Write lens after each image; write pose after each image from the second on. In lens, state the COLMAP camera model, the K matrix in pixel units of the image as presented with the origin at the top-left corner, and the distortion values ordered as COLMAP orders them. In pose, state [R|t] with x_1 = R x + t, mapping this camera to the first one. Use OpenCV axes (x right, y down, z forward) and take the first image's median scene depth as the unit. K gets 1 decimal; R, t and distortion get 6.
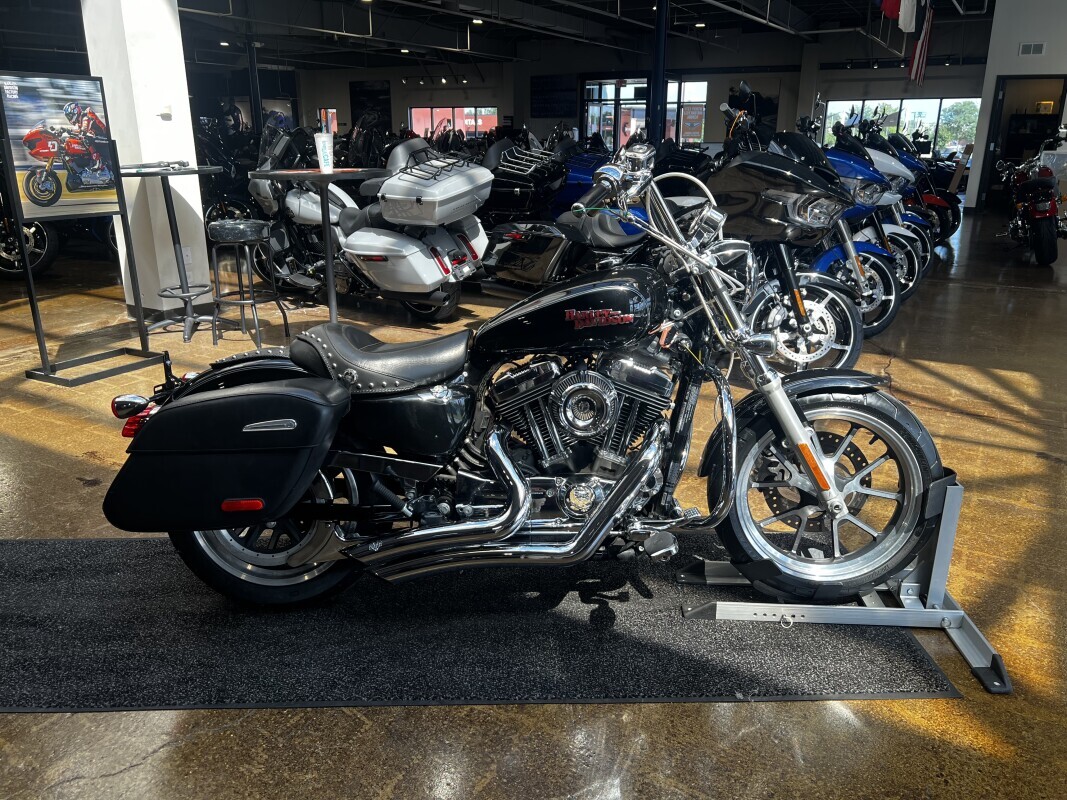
lens RADIAL K [[812.7, 0, 534.1], [0, 812.7, 387.8], [0, 0, 1]] dist [0.058634, -0.073142]
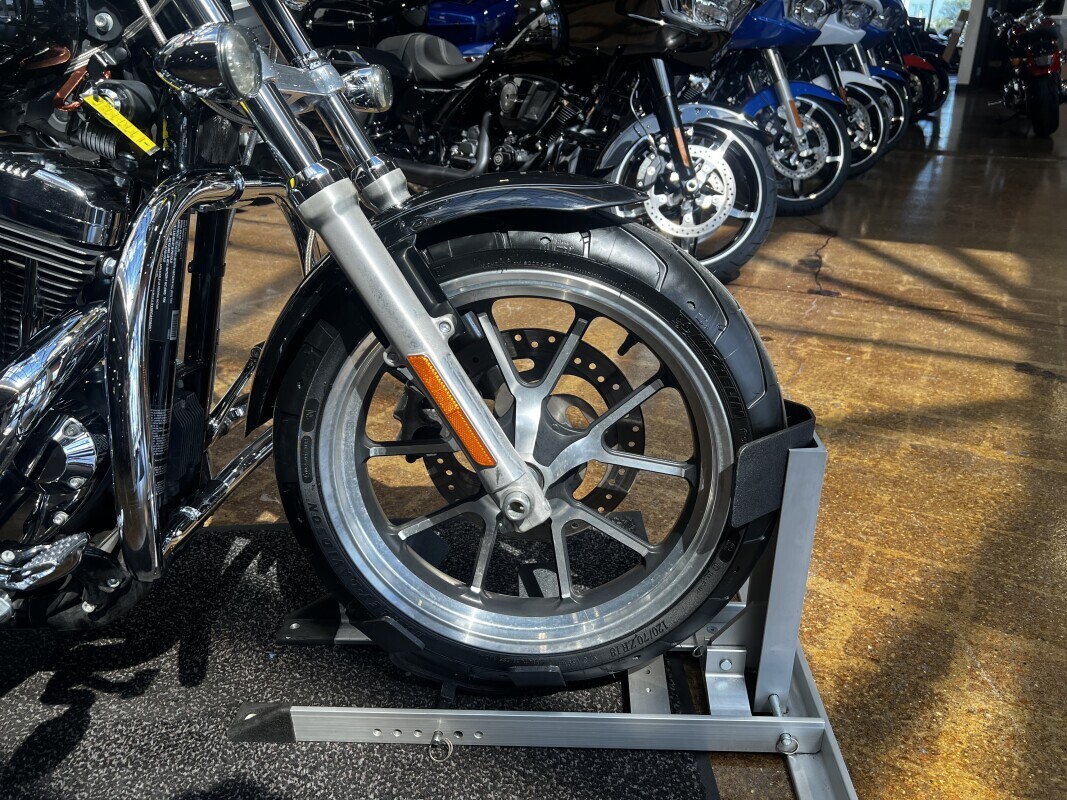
lens RADIAL K [[814.3, 0, 538.8], [0, 814.3, 399.8], [0, 0, 1]] dist [0.054483, -0.077466]
pose [[0.999764, -0.017581, 0.012748, 0.196464], [0.016004, 0.993271, 0.114698, 0.023168], [-0.014678, -0.114467, 0.993319, 0.311249]]
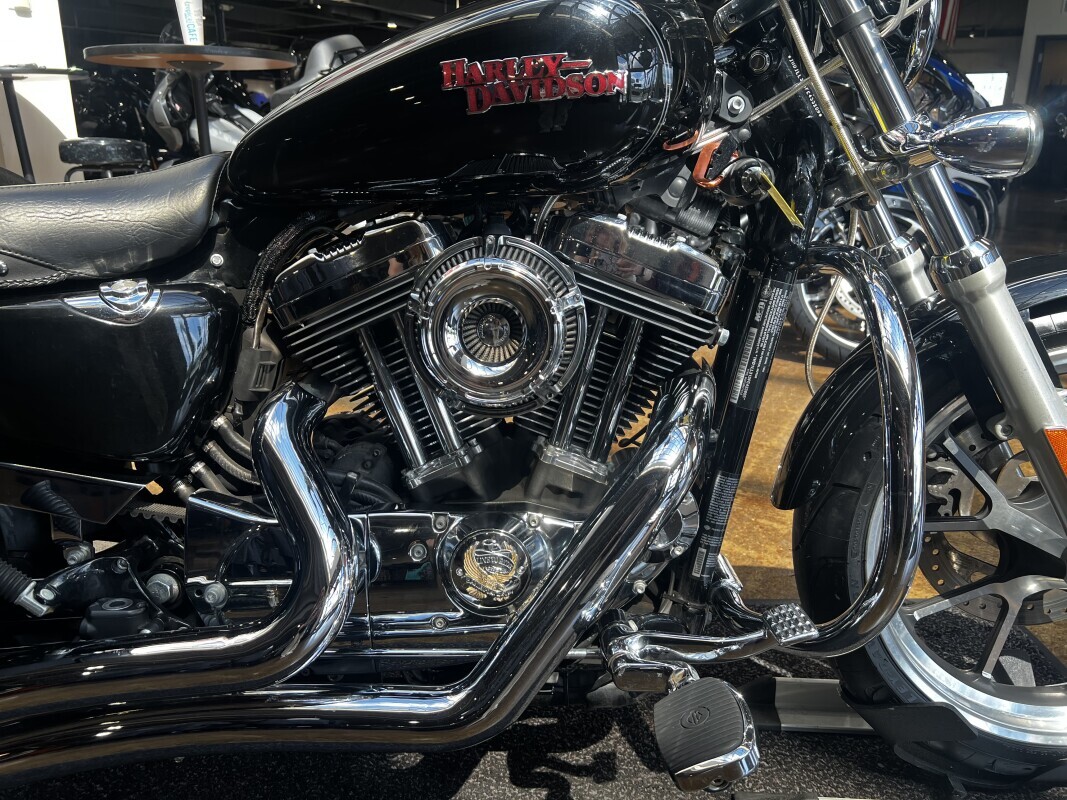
lens RADIAL K [[819.7, 0, 532.7], [0, 819.7, 388.6], [0, 0, 1]] dist [0.005139, -0.004625]
pose [[0.999994, 0.003126, -0.001735, 0.040214], [-0.003123, 0.999994, 0.001724, 0.025160], [0.001741, -0.001719, 0.999997, 0.312825]]
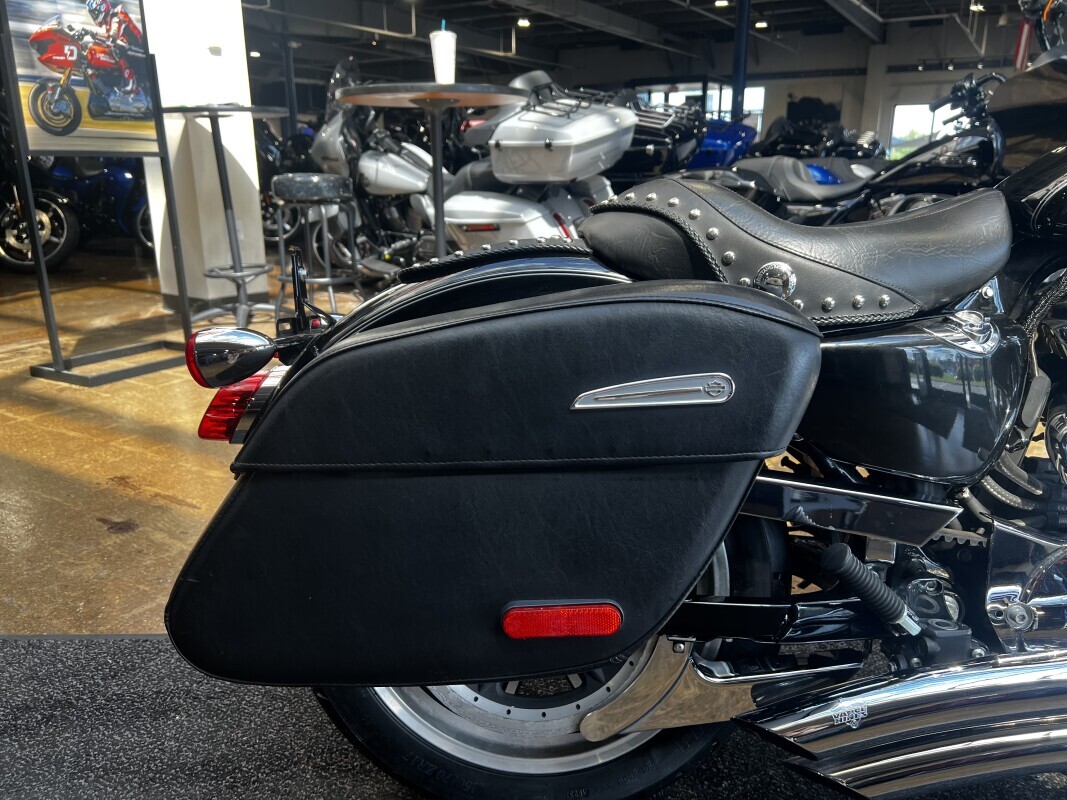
lens RADIAL K [[814.3, 0, 538.8], [0, 814.3, 399.8], [0, 0, 1]] dist [0.054483, -0.077466]
pose [[0.999864, -0.000688, -0.016449, -0.167763], [0.000350, 0.999789, -0.020554, 0.026065], [0.016459, 0.020546, 0.999653, 0.301874]]
